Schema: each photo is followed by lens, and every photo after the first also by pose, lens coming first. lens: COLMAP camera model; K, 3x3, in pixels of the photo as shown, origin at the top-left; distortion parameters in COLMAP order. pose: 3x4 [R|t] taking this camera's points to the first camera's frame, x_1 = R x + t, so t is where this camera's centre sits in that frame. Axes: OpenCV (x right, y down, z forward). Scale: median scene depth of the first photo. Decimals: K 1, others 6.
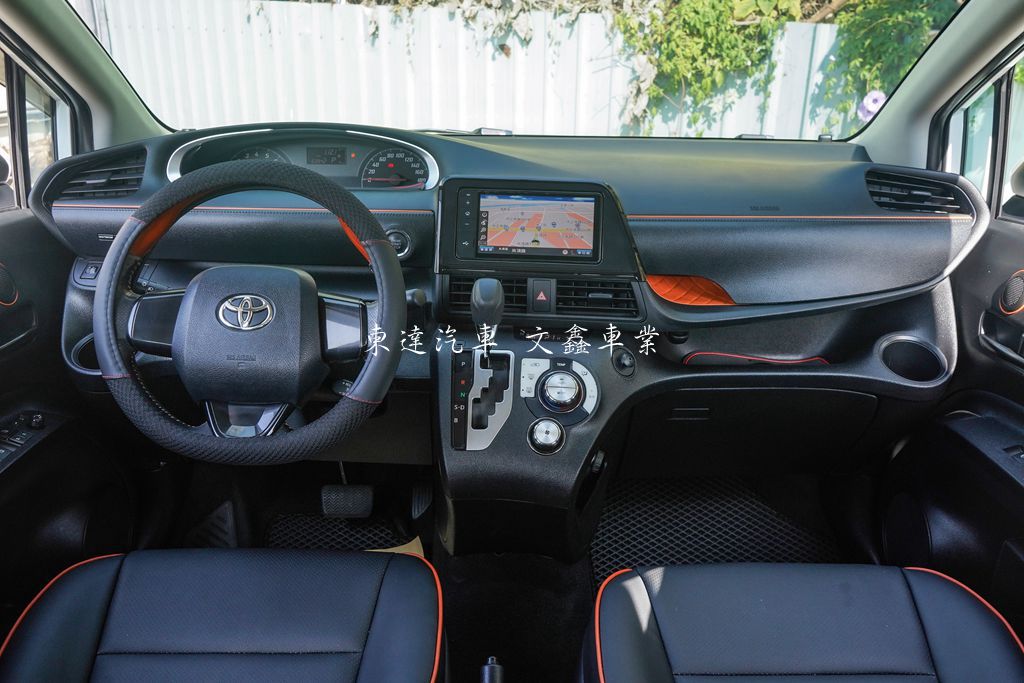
lens RADIAL K [[814.7, 0, 517.0], [0, 814.7, 366.6], [0, 0, 1]] dist [-0.006206, 0.001751]
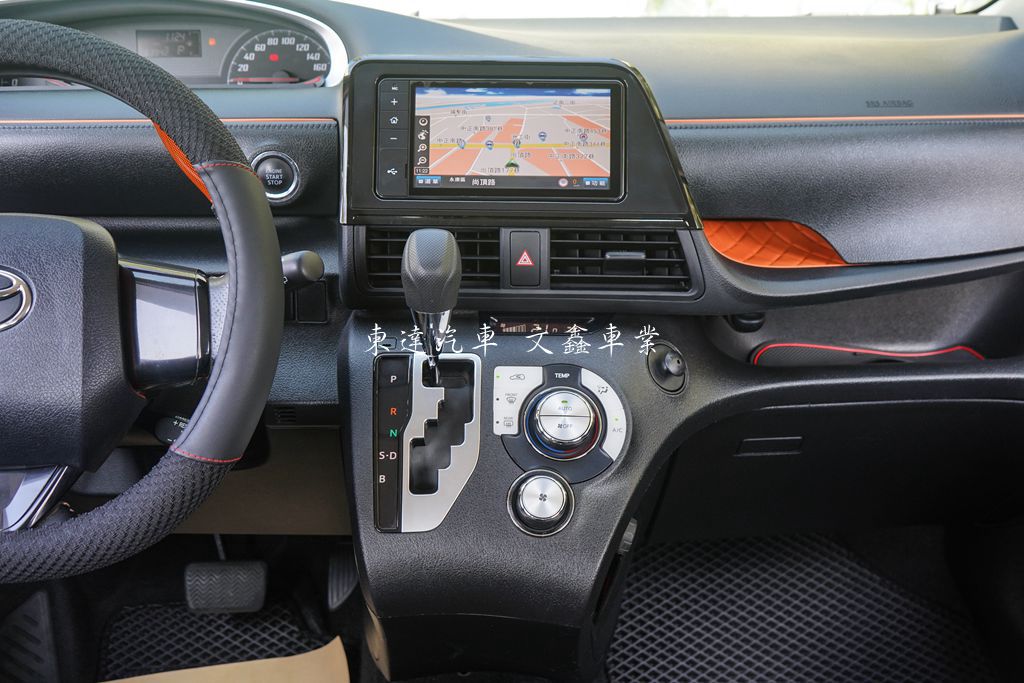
lens RADIAL K [[1008.5, 0, 512.0], [0, 1008.5, 341.5], [0, 0, 1]] dist [0.012885, 0.007270]
pose [[0.999133, -0.027043, 0.031656, -0.003652], [0.027414, 0.999560, -0.011343, -0.019338], [-0.031335, 0.012201, 0.999434, 0.278746]]
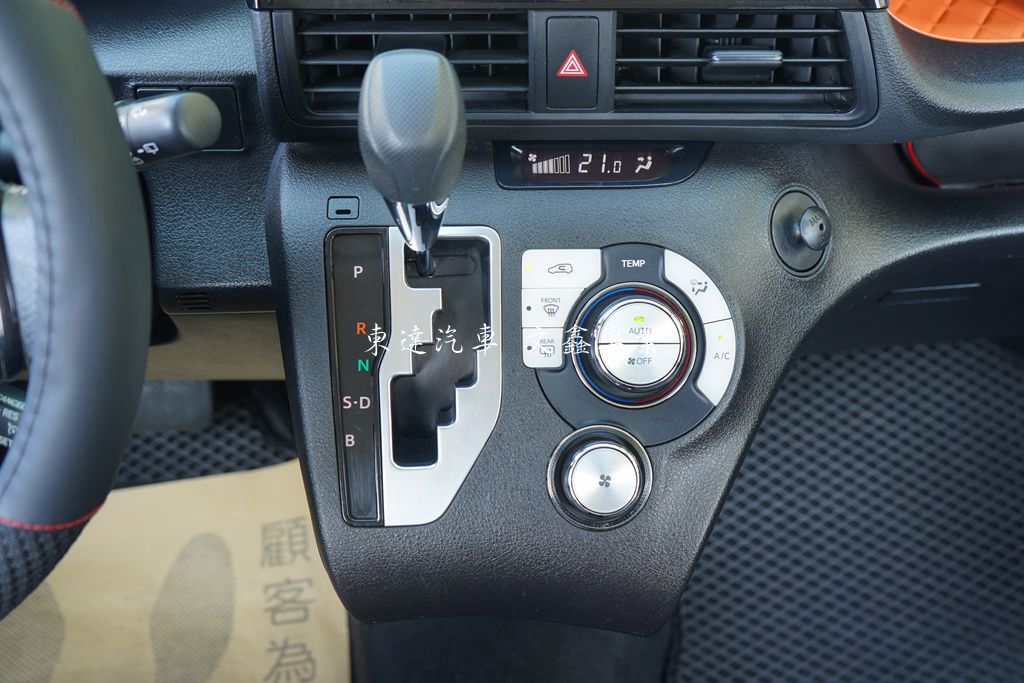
lens RADIAL K [[1144.3, 0, 512.0], [0, 1144.3, 341.5], [0, 0, 1]] dist [0.013210, 0.004739]
pose [[0.998495, -0.052027, 0.017338, -0.009006], [0.042645, 0.935403, 0.351003, -0.147001], [-0.034479, -0.349735, 0.936214, 0.517579]]
